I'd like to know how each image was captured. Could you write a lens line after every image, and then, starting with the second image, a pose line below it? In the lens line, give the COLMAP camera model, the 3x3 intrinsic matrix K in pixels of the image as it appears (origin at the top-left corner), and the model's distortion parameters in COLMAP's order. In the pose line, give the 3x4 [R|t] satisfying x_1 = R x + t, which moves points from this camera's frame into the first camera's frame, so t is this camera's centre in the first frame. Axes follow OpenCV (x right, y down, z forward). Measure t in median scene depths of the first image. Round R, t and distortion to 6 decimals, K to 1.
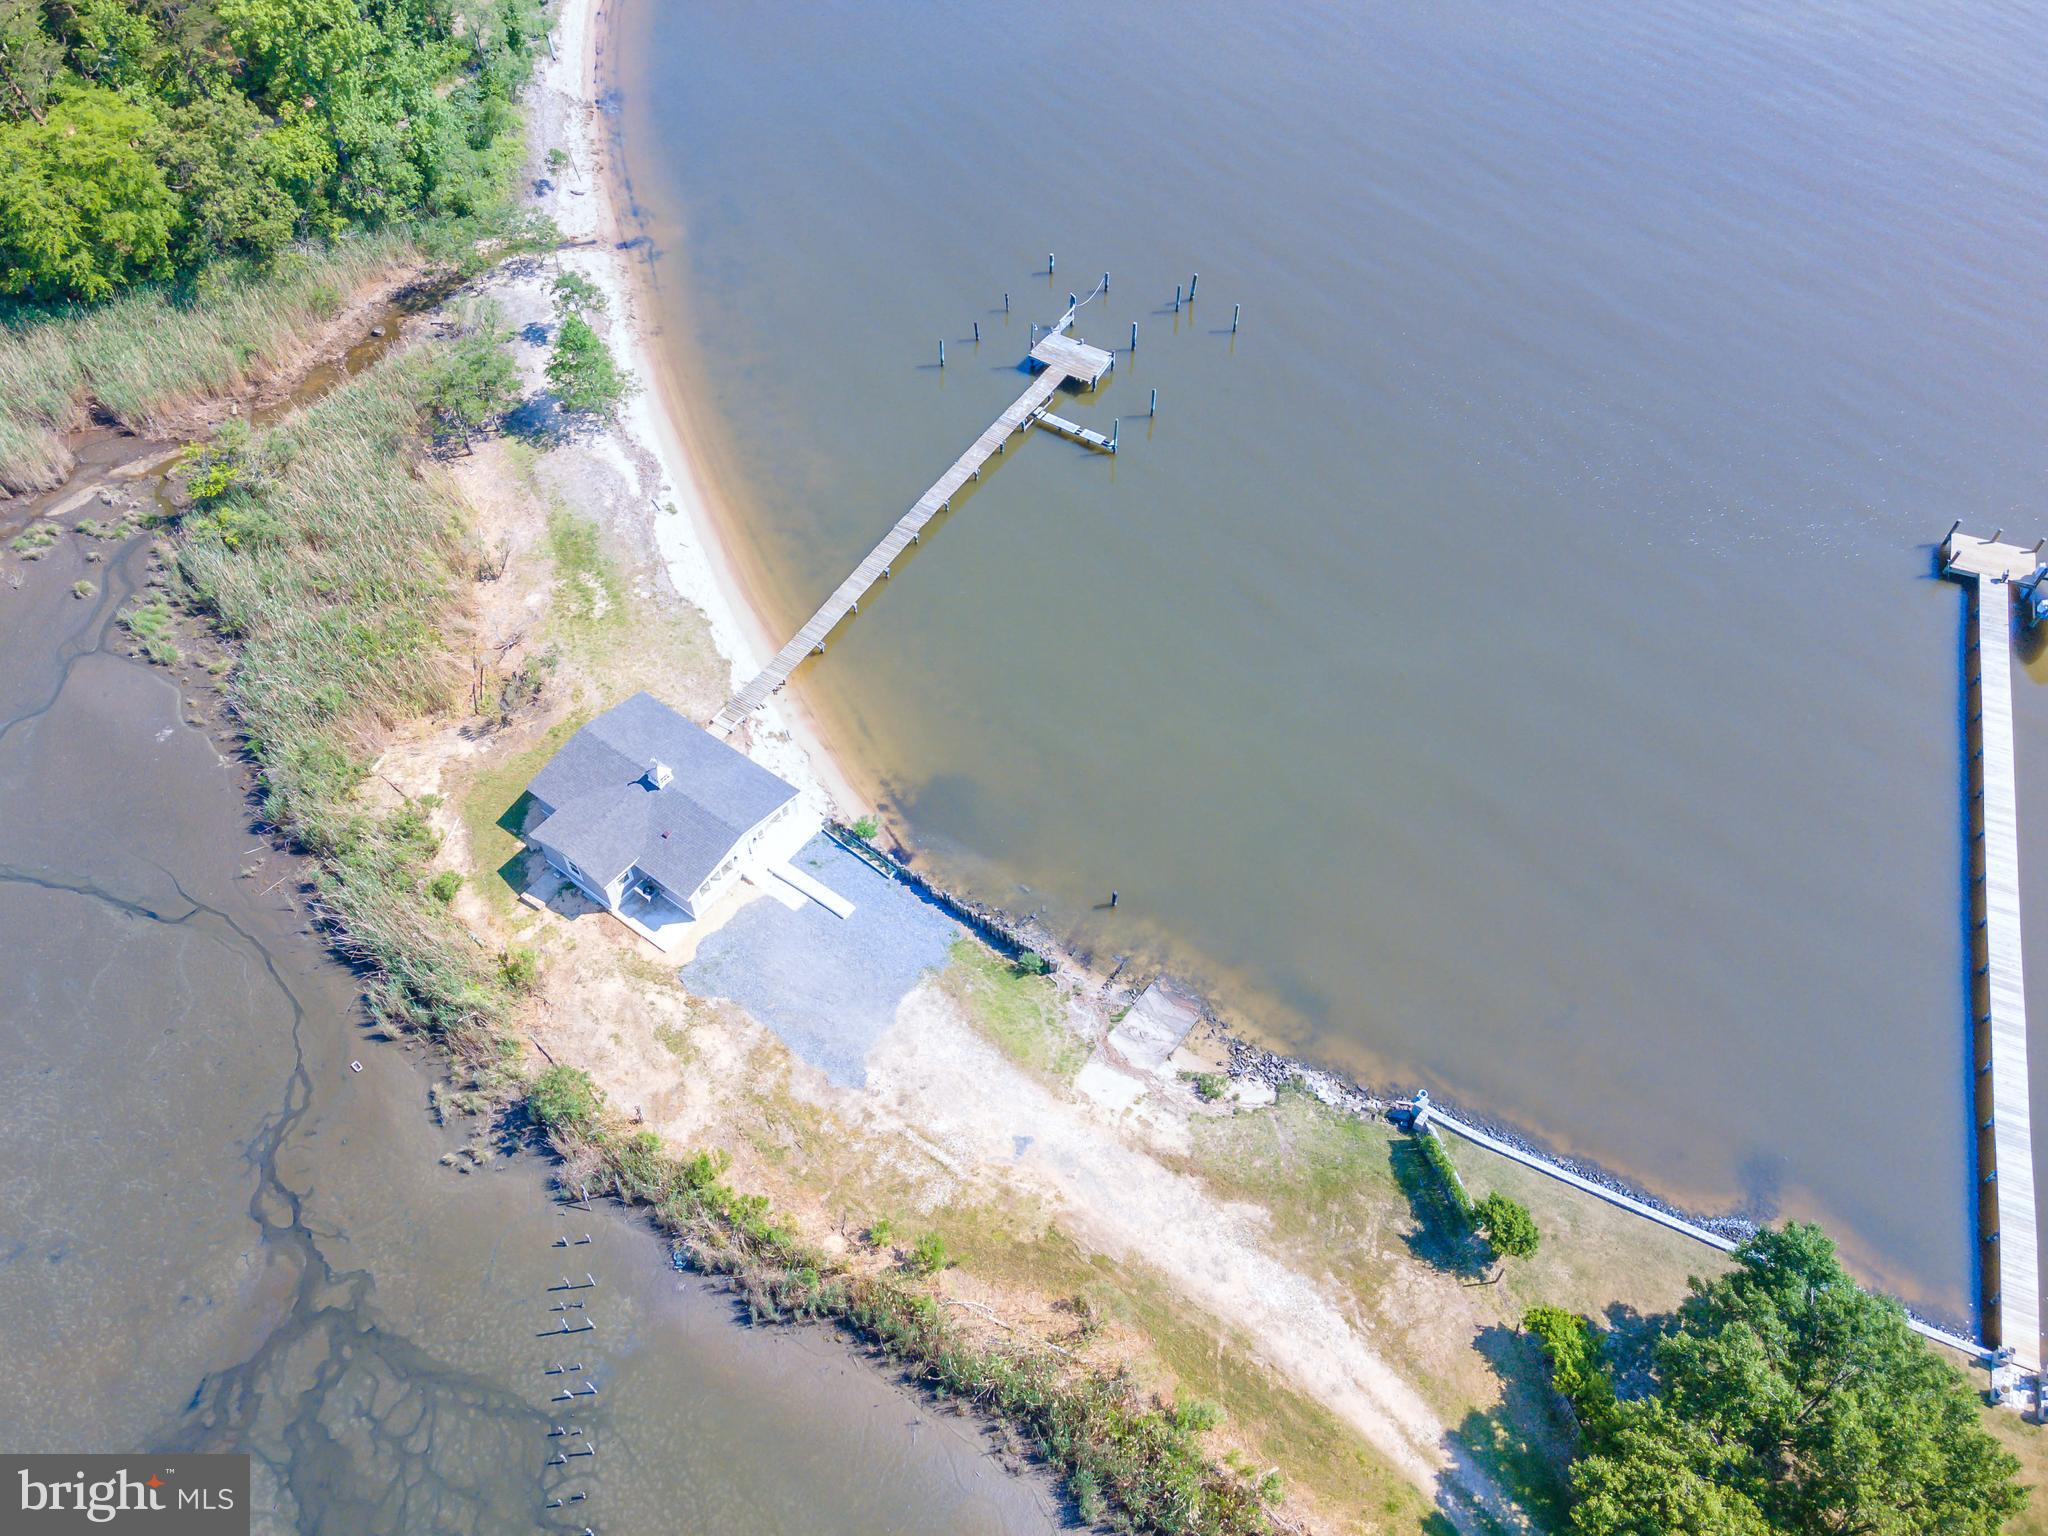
lens RADIAL K [[1515.9, 0, 1016.5], [0, 1515.9, 776.4], [0, 0, 1]] dist [0.014273, 0.064243]
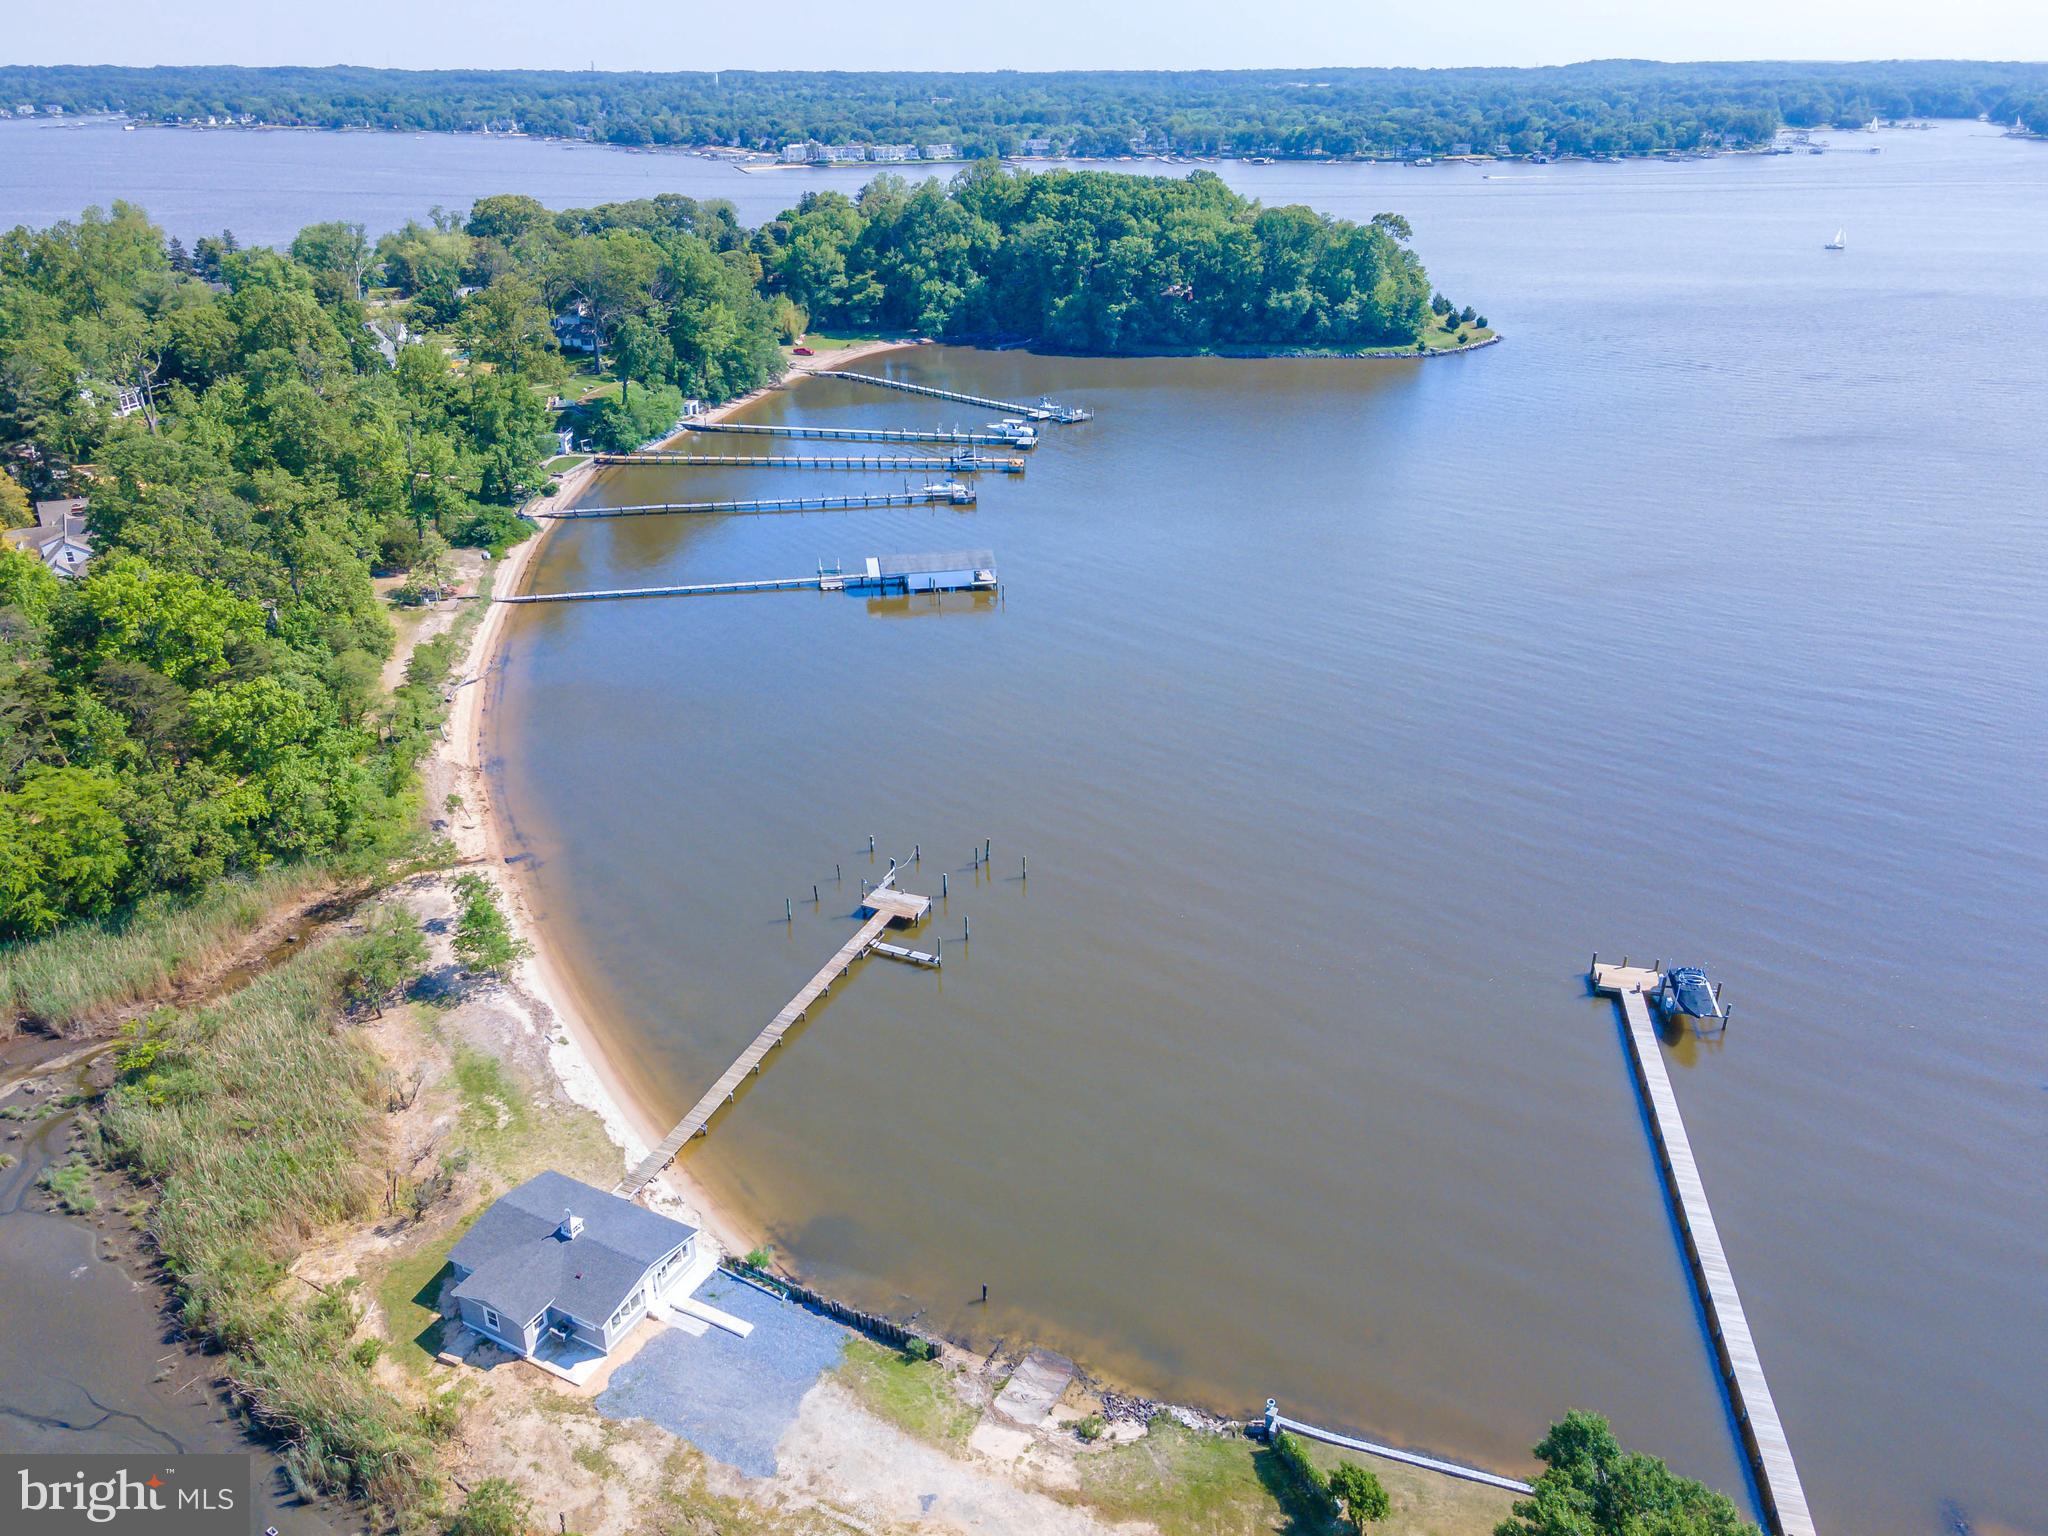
lens RADIAL K [[1515.9, 0, 1016.5], [0, 1515.9, 776.4], [0, 0, 1]] dist [0.014273, 0.064243]
pose [[0.987383, -0.069365, 0.142348, -0.043244], [0.124760, 0.894376, -0.429566, 0.209490], [-0.097516, 0.441906, 0.891746, -0.174156]]
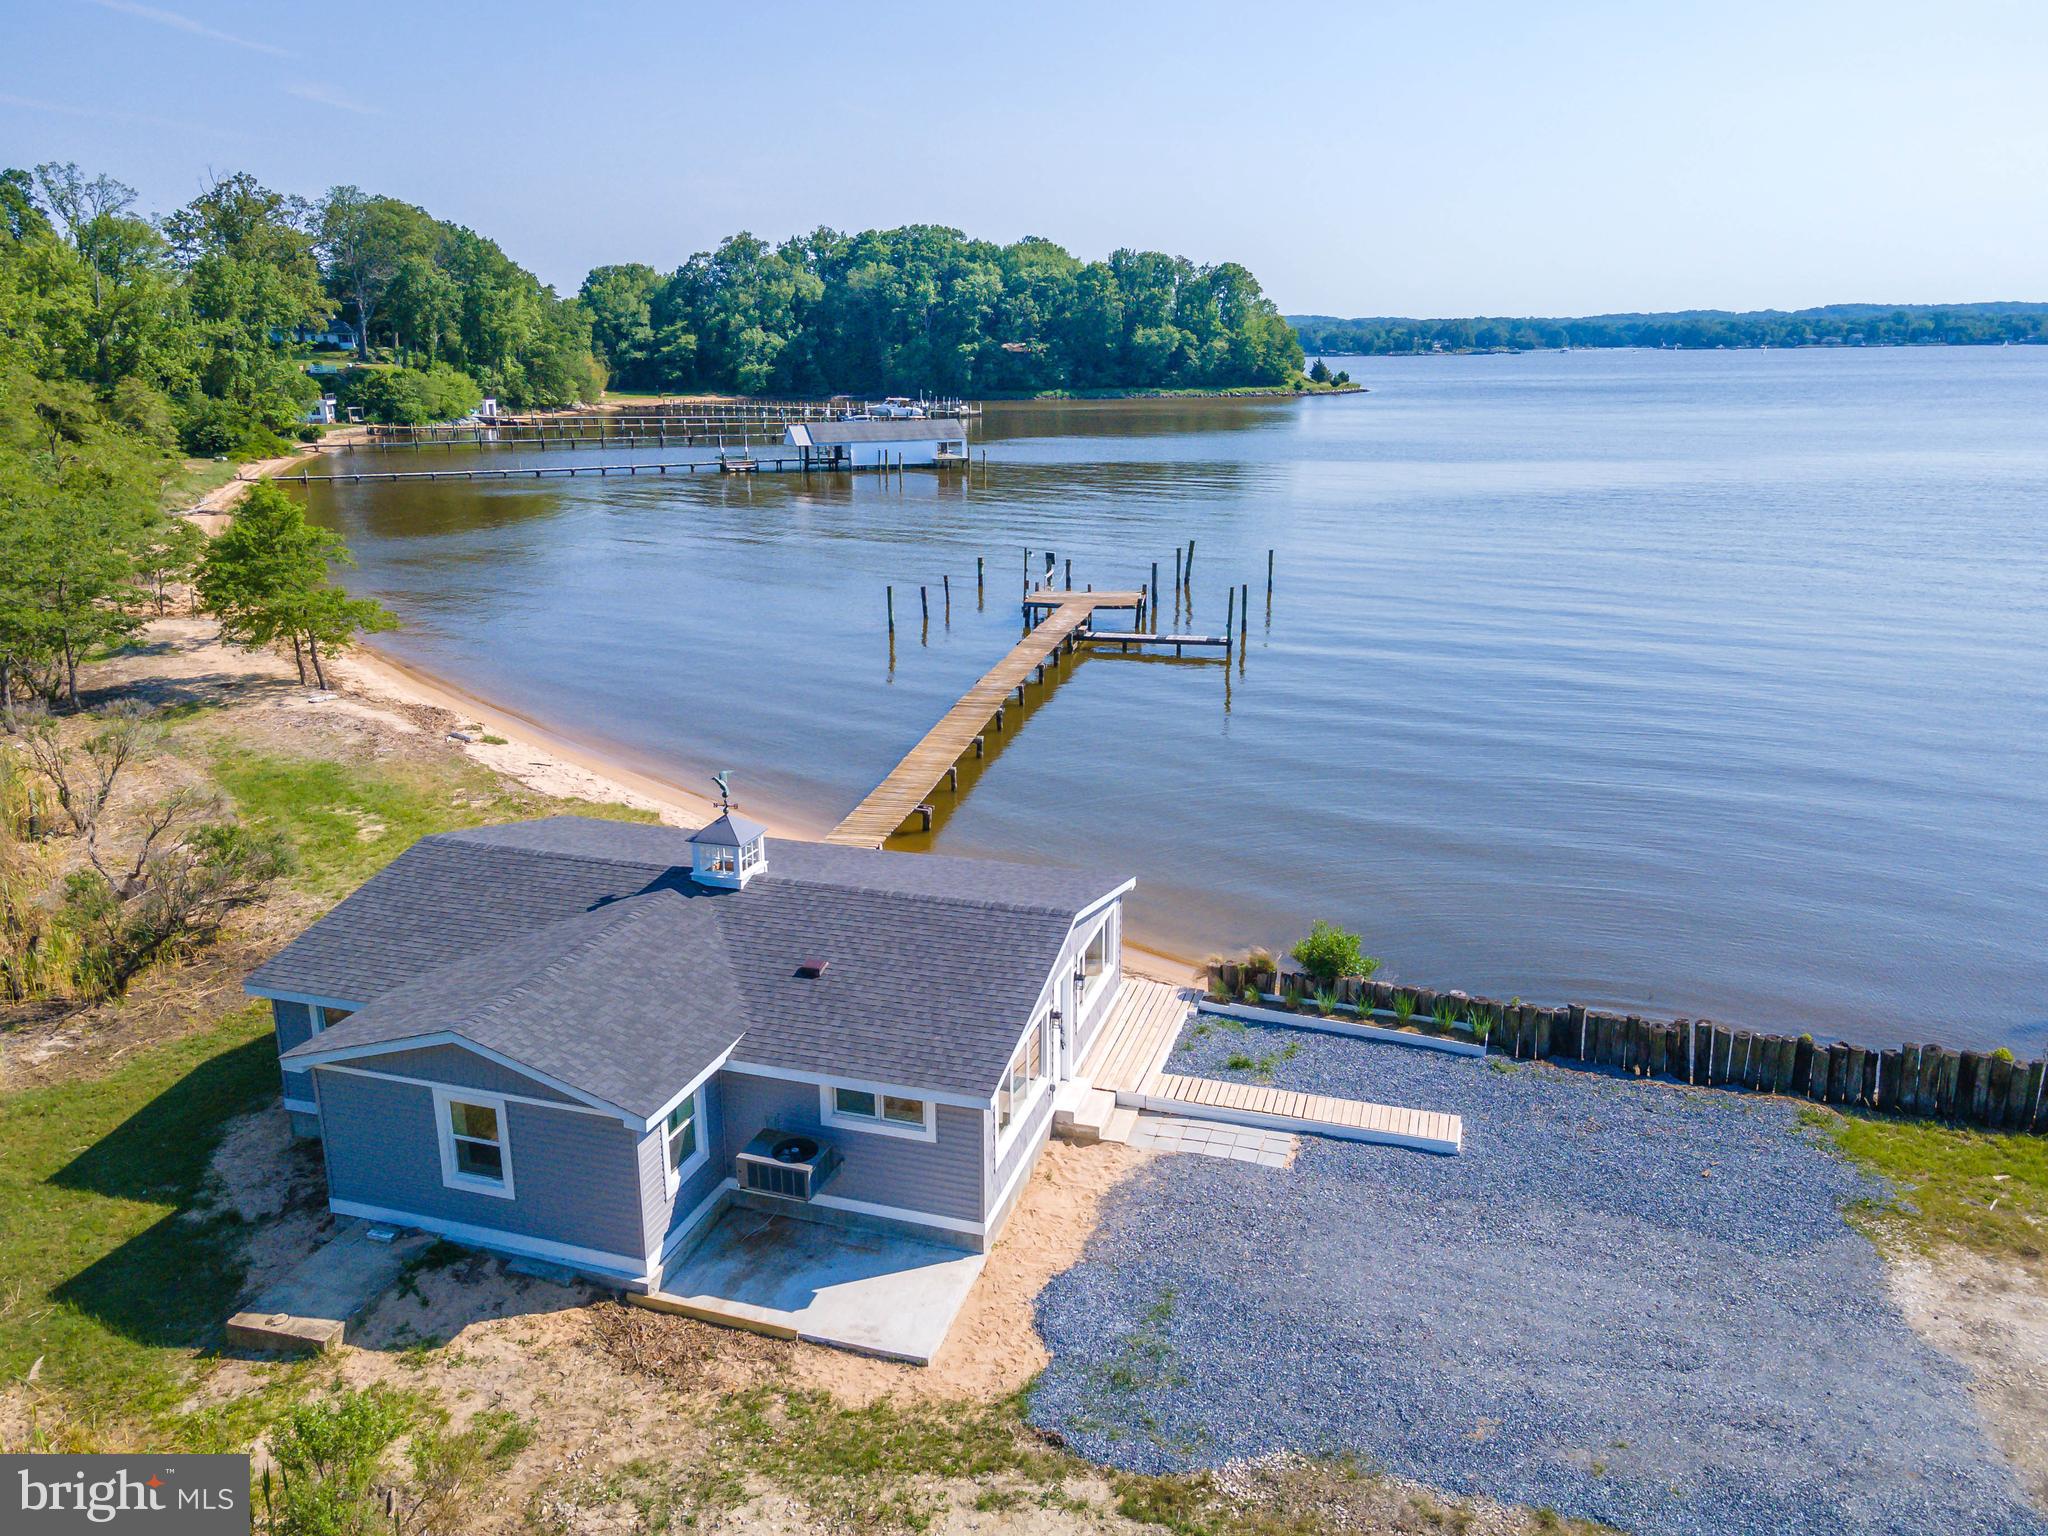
lens RADIAL K [[1515.9, 0, 1016.5], [0, 1515.9, 776.4], [0, 0, 1]] dist [0.014273, 0.064243]
pose [[0.945711, -0.098562, 0.309705, -0.253114], [0.257967, 0.807271, -0.530817, 0.154027], [-0.197697, 0.581893, 0.788870, 0.677368]]
